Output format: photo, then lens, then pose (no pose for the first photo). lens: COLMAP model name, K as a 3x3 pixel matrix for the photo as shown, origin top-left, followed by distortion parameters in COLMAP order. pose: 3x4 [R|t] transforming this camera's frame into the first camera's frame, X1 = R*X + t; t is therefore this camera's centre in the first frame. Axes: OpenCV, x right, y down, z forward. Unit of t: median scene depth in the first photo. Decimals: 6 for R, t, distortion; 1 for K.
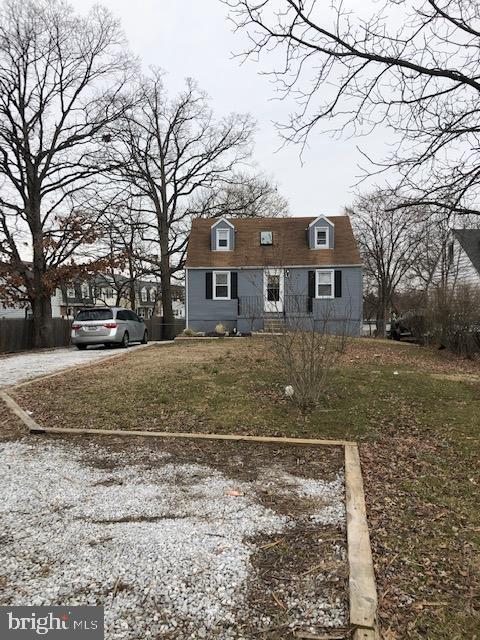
lens RADIAL K [[520.6, 0, 240.0], [0, 520.6, 320.0], [0, 0, 1]] dist [0.001093, -0.000603]
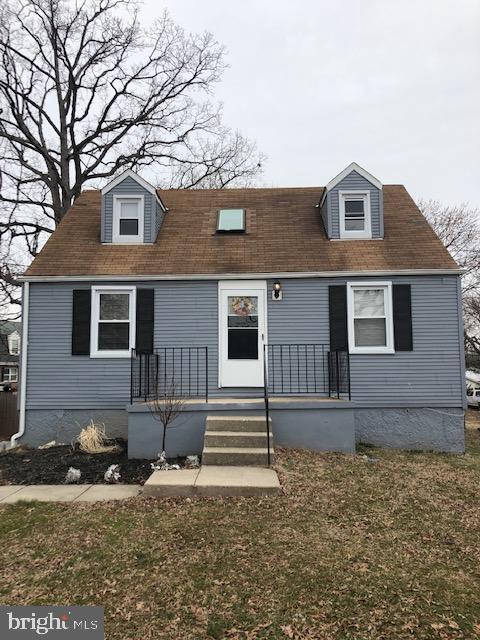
lens RADIAL K [[520.6, 0, 240.0], [0, 520.6, 320.0], [0, 0, 1]] dist [0.001093, -0.000603]
pose [[0.999983, -0.002640, 0.005157, 0.060009], [0.003203, 0.993658, -0.112396, -0.021963], [-0.004827, 0.112410, 0.993650, 0.597567]]
